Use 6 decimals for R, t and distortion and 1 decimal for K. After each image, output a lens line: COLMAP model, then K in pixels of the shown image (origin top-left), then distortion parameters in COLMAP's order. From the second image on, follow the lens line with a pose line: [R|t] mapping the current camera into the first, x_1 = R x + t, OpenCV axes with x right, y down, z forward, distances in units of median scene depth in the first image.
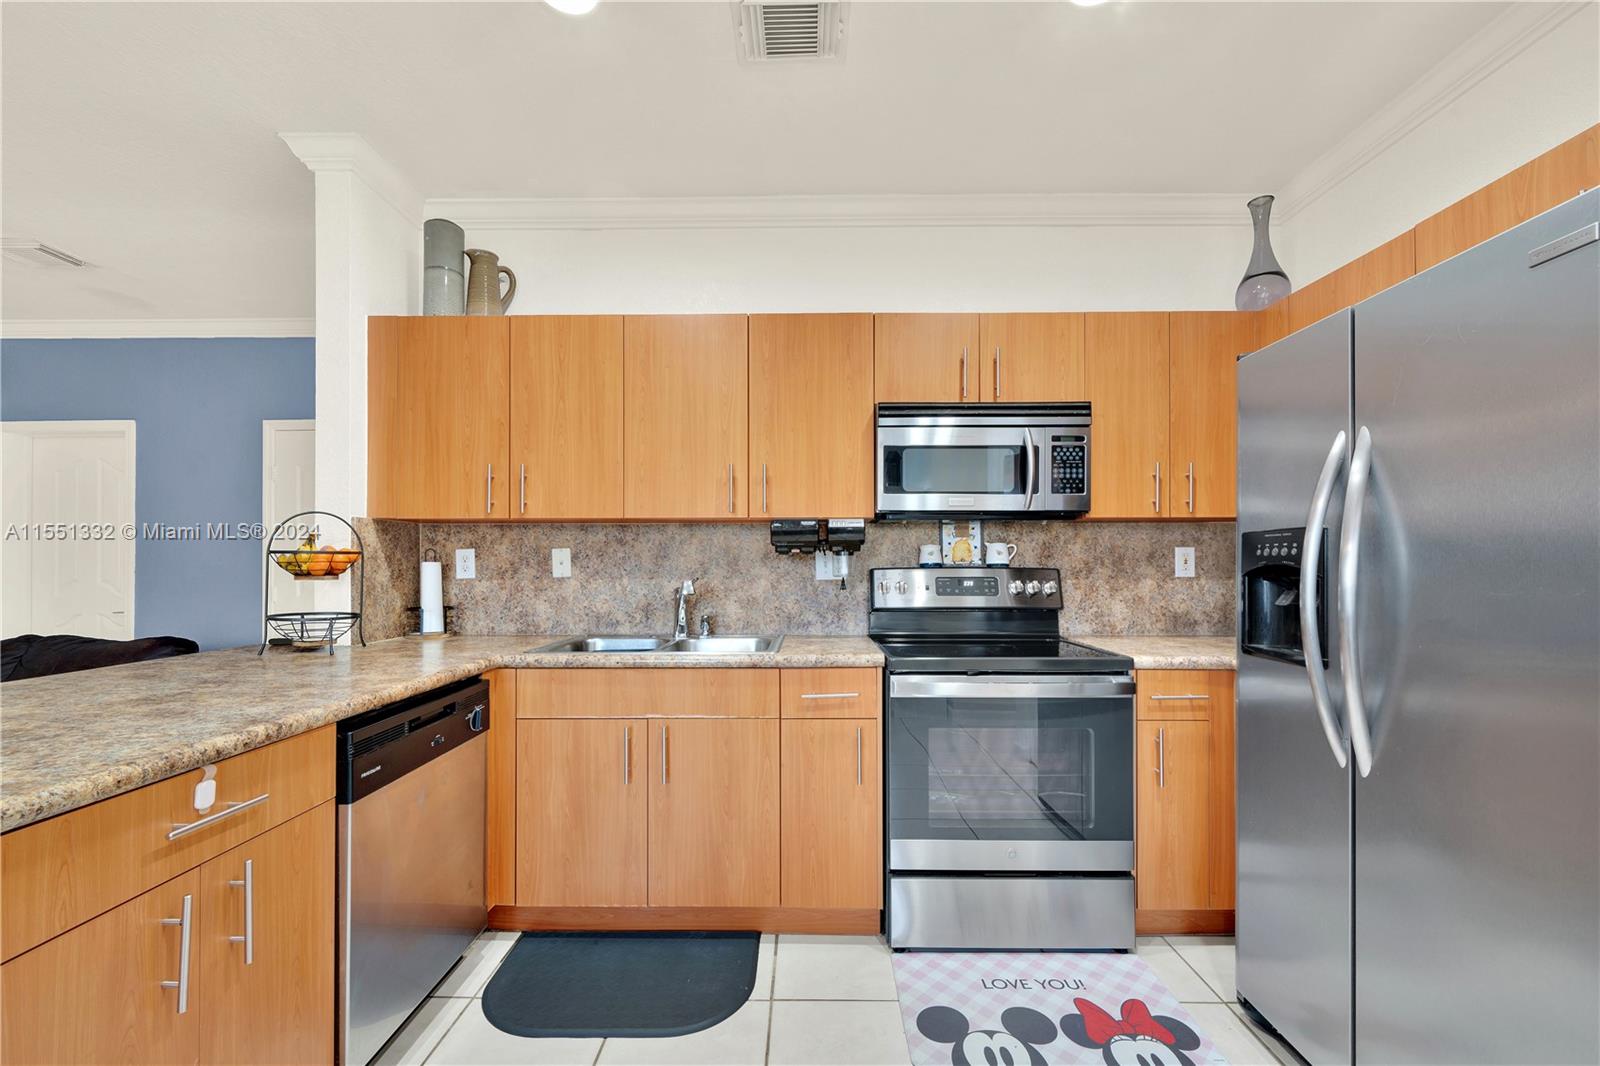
lens RADIAL K [[644.8, 0, 801.0], [0, 644.8, 556.0], [0, 0, 1]] dist [0.000050, -0.000065]
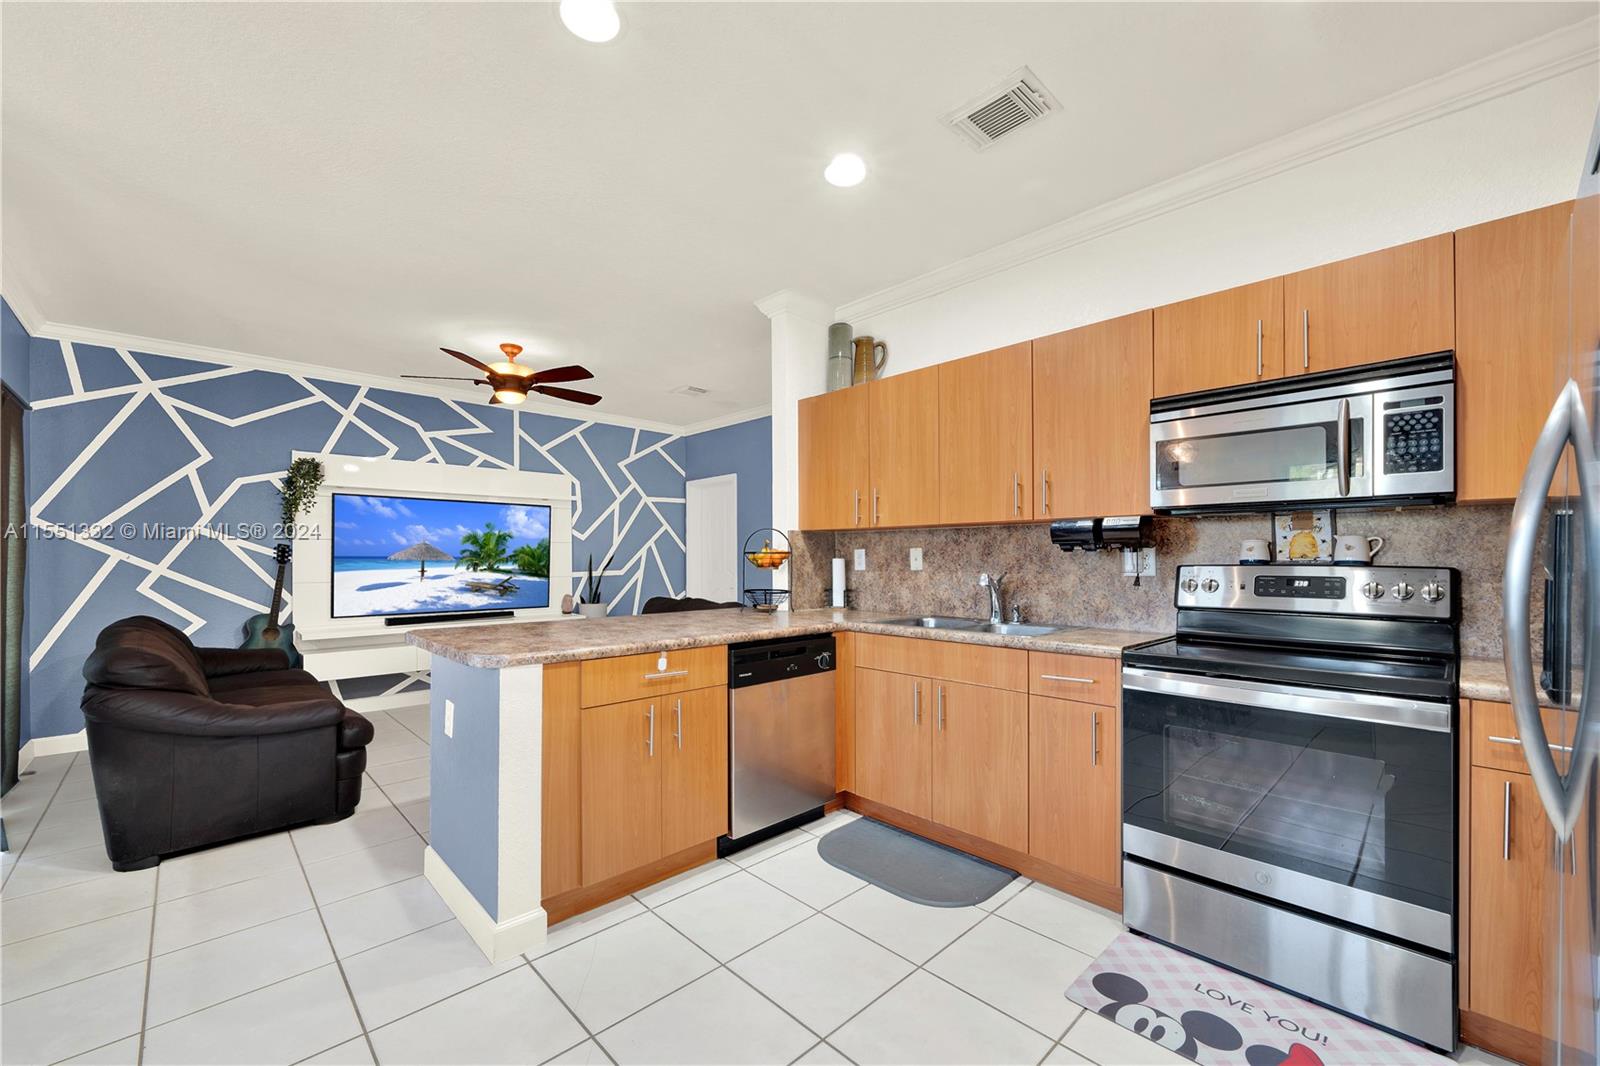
lens RADIAL K [[640.6, 0, 793.3], [0, 640.6, 560.5], [0, 0, 1]] dist [-0.000306, -0.000043]
pose [[0.697636, 0.002461, -0.716448, 0.433060], [0.007188, 0.999920, 0.010434, -0.002255], [0.716416, -0.012429, 0.697563, -0.092120]]
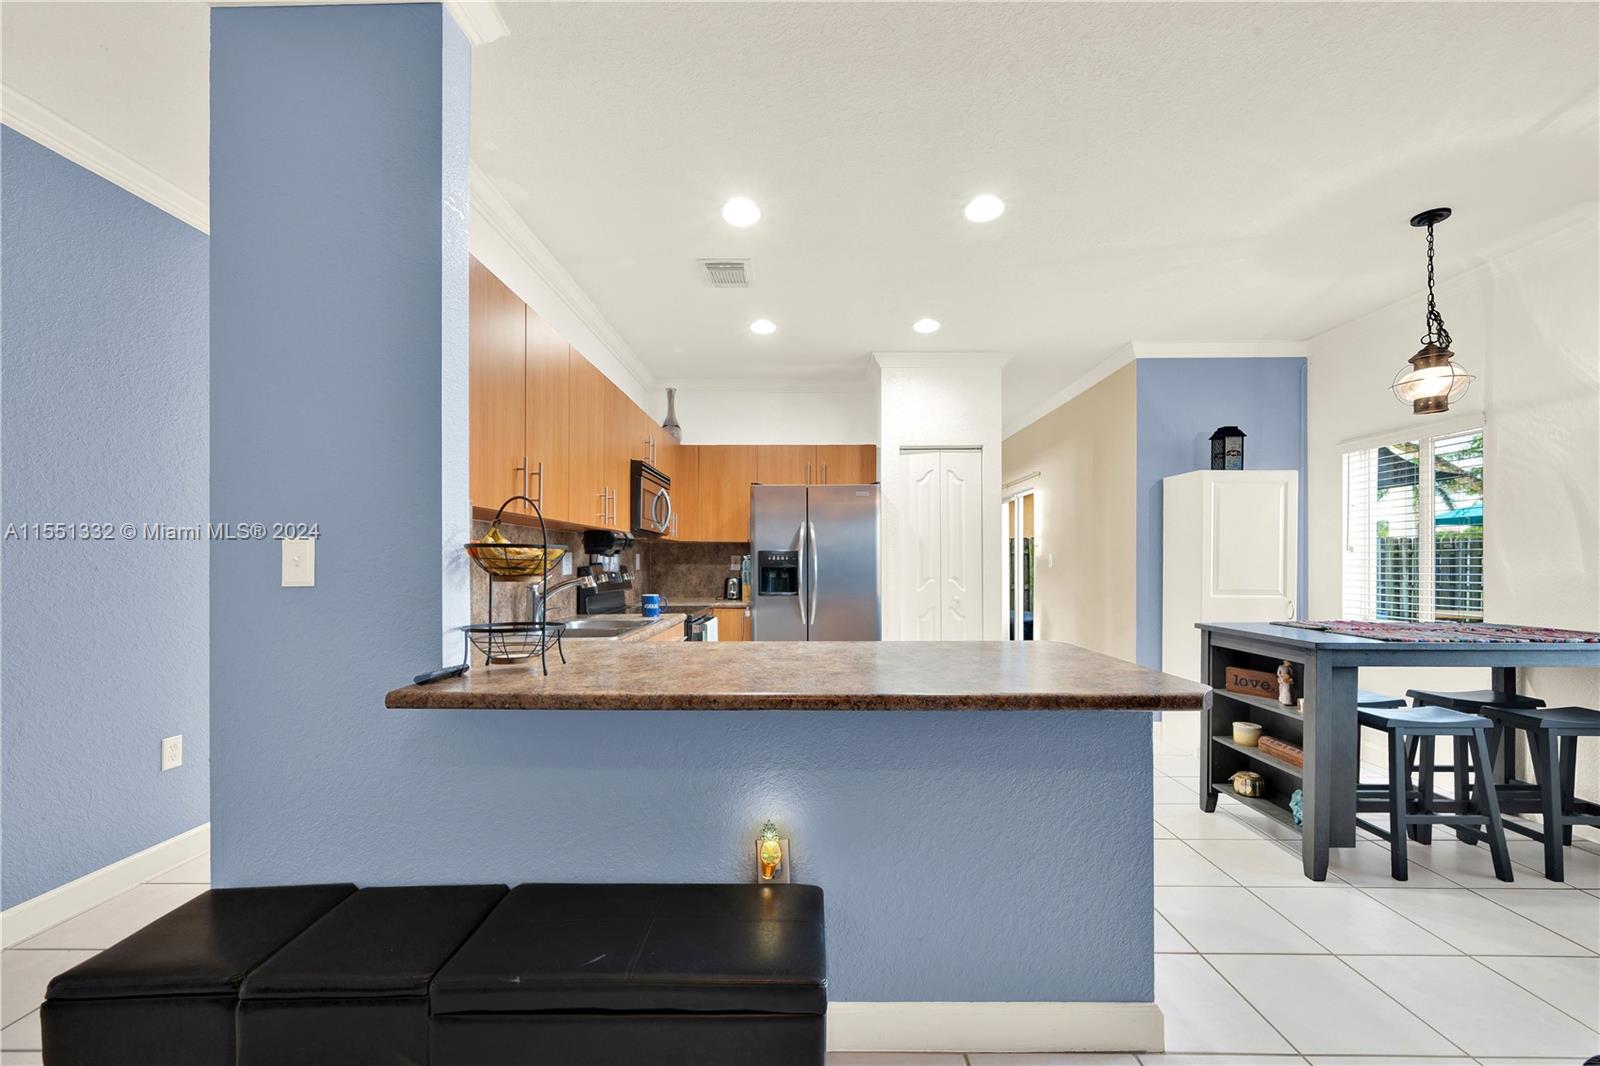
lens RADIAL K [[640.6, 0, 793.3], [0, 640.6, 560.5], [0, 0, 1]] dist [-0.000306, -0.000043]
pose [[0.010257, 0.004960, 0.999935, -1.418318], [-0.010380, 0.999934, -0.004854, 0.010585], [-0.999894, -0.010329, 0.010307, 0.592314]]
